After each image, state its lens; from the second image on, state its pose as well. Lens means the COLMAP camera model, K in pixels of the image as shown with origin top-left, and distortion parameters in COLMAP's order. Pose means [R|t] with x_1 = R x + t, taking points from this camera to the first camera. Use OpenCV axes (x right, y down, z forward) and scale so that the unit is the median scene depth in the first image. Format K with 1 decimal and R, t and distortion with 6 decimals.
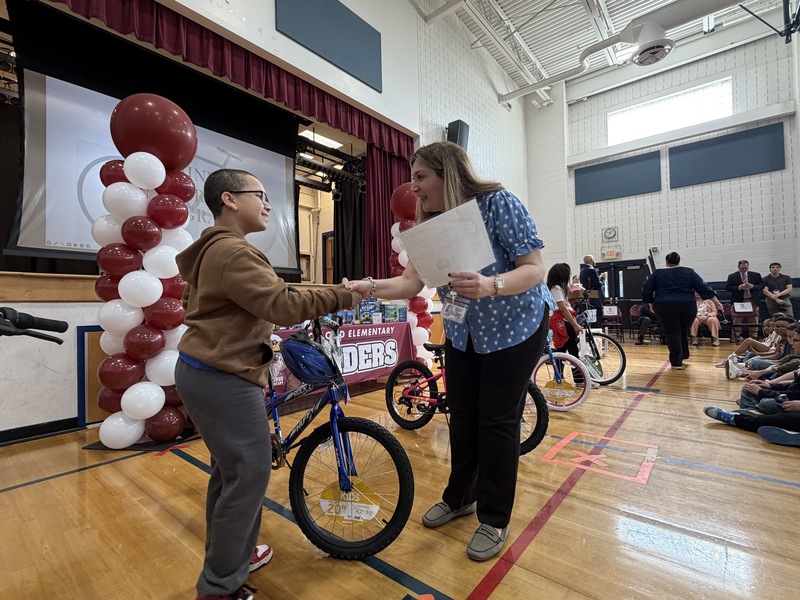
lens RADIAL K [[380.4, 0, 400.0], [0, 380.4, 300.0], [0, 0, 1]] dist [-0.000100, -0.000240]
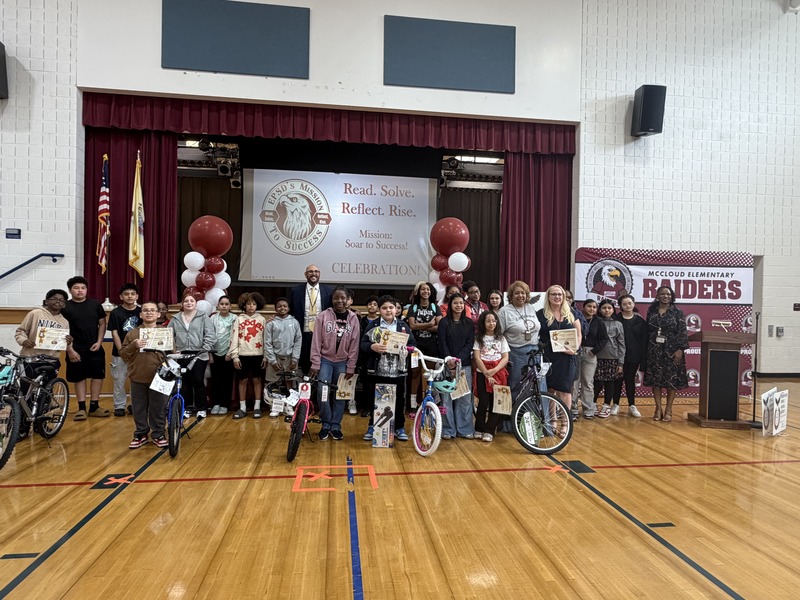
lens RADIAL K [[476.9, 0, 400.0], [0, 476.9, 300.0], [0, 0, 1]] dist [-0.002724, -0.000372]
pose [[0.733030, 0.036042, -0.679241, 1.127466], [-0.023920, 0.999343, 0.027213, -0.163288], [0.679775, -0.003700, 0.733411, -0.033378]]
